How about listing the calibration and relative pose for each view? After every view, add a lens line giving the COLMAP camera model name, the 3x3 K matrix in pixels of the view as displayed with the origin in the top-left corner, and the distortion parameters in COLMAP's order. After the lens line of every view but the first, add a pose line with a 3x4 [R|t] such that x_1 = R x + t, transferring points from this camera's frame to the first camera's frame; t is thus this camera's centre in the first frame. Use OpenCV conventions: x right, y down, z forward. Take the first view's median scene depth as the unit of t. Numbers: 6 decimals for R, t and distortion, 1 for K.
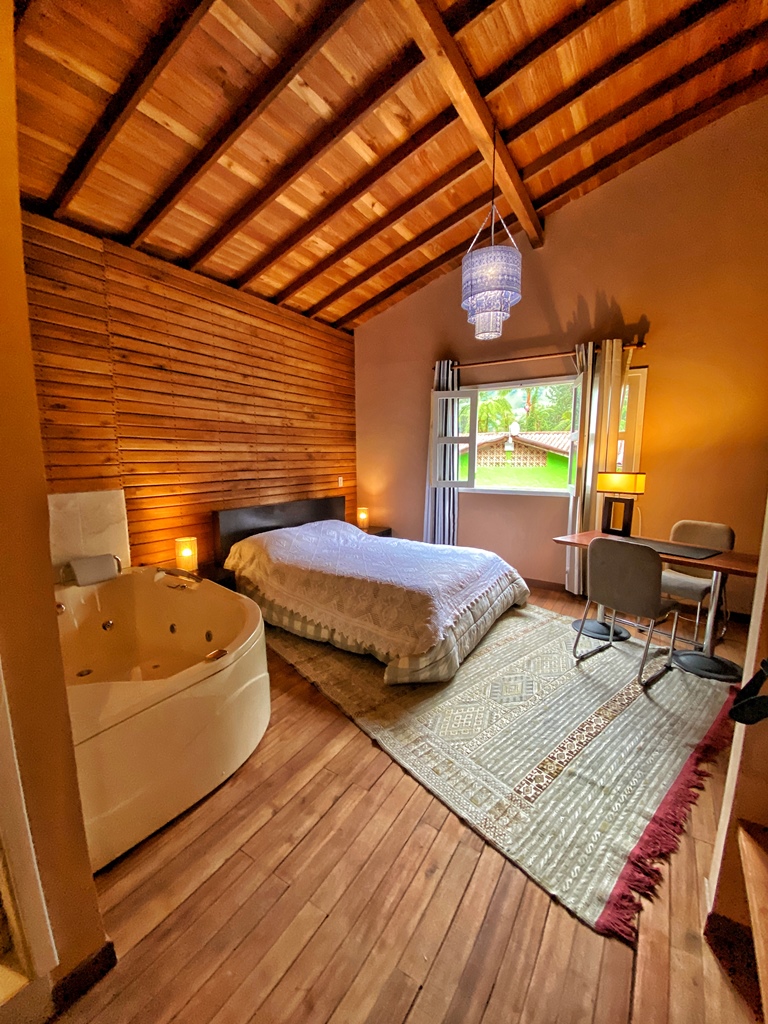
lens RADIAL K [[412.8, 0, 386.3], [0, 412.8, 512.2], [0, 0, 1]] dist [0.009018, -0.007289]
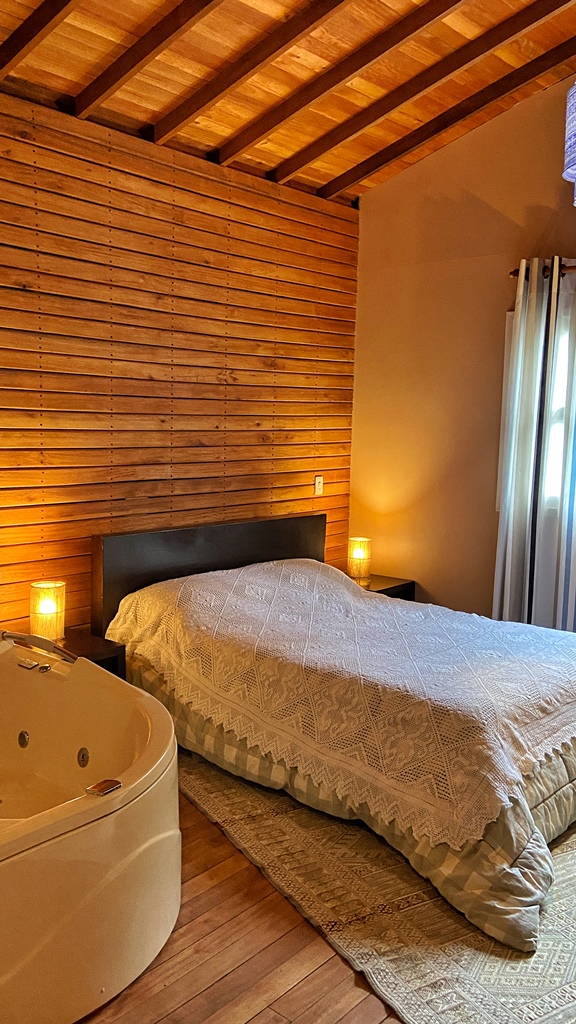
lens RADIAL K [[839.8, 0, 266.6], [0, 839.8, 506.6], [0, 0, 1]] dist [0.103988, -0.131132]
pose [[0.984445, 0.043009, -0.170349, 0.011528], [-0.048493, 0.998426, -0.028163, -0.025410], [0.168869, 0.035986, 0.984981, -0.118050]]
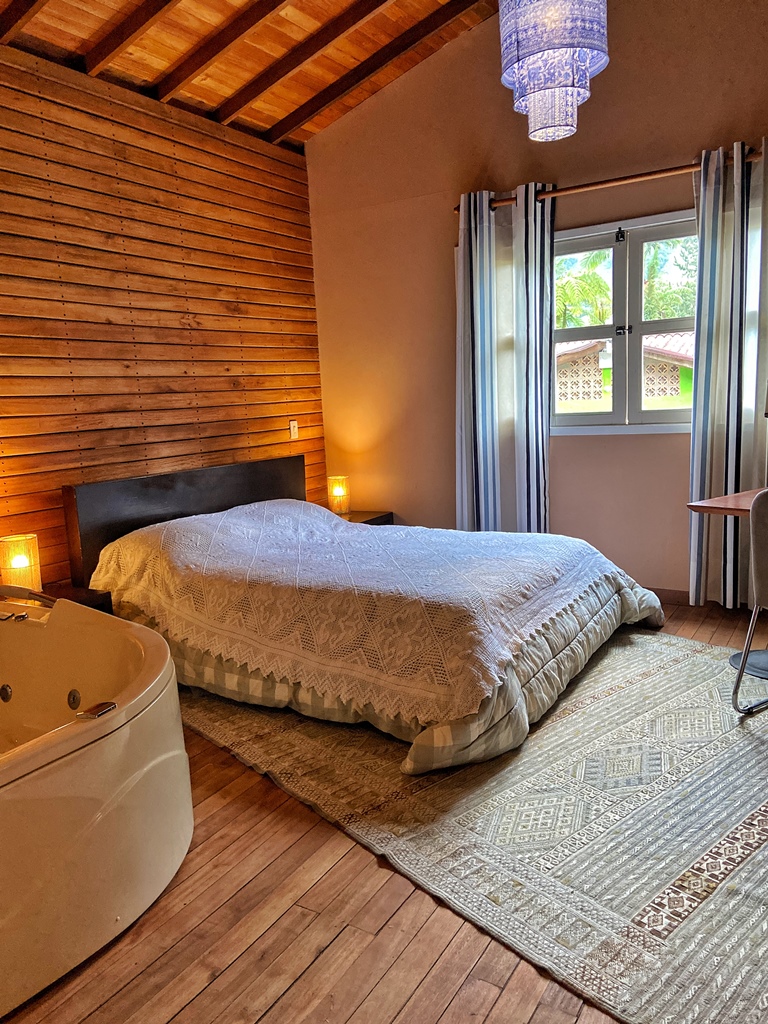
lens RADIAL K [[779.6, 0, 384.5], [0, 779.6, 505.0], [0, 0, 1]] dist [0.082162, -0.089356]
pose [[0.998805, -0.048636, 0.004892, -0.004400], [0.048606, 0.998800, 0.006045, 0.043072], [-0.005181, -0.005800, 0.999970, -0.047700]]
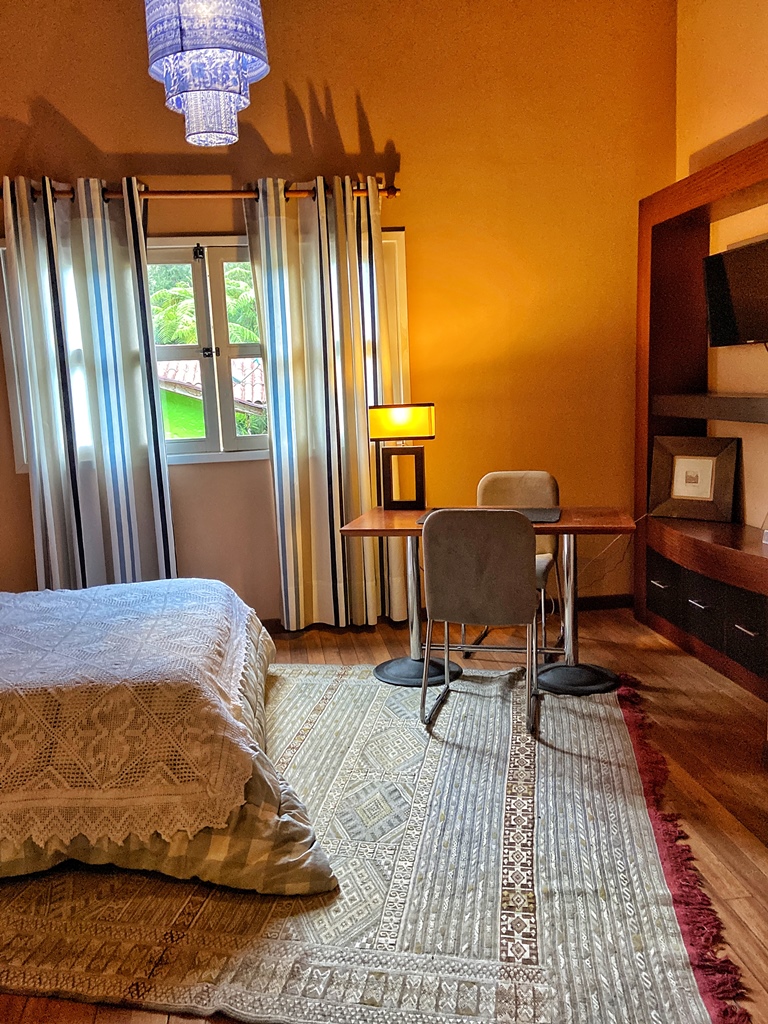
lens RADIAL K [[842.2, 0, 383.0], [0, 842.2, 498.3], [0, 0, 1]] dist [0.110039, -0.129046]
pose [[0.774720, -0.125610, 0.619702, -0.258592], [0.135390, 0.990292, 0.031469, -0.004943], [-0.617639, 0.059522, 0.784206, 0.082546]]
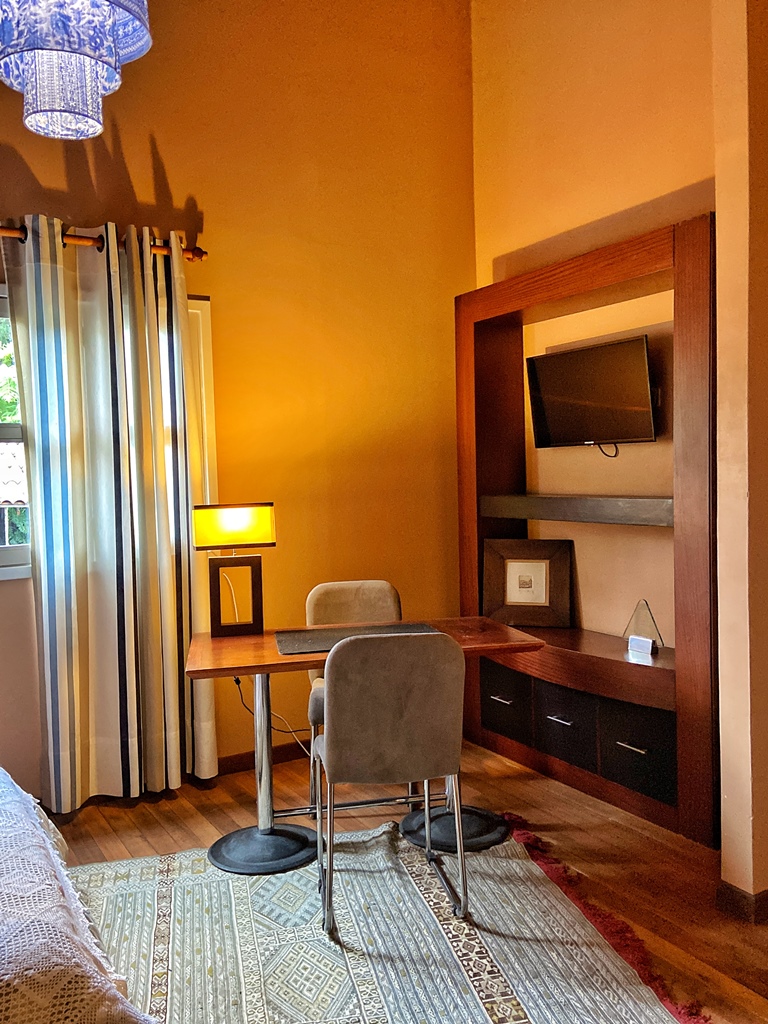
lens RADIAL K [[842.2, 0, 392.4], [0, 842.2, 503.0], [0, 0, 1]] dist [0.110039, -0.129046]
pose [[0.456666, -0.051256, 0.888160, -0.255903], [0.155597, 0.987553, -0.023011, -0.051440], [-0.875926, 0.148703, 0.458957, 0.433019]]
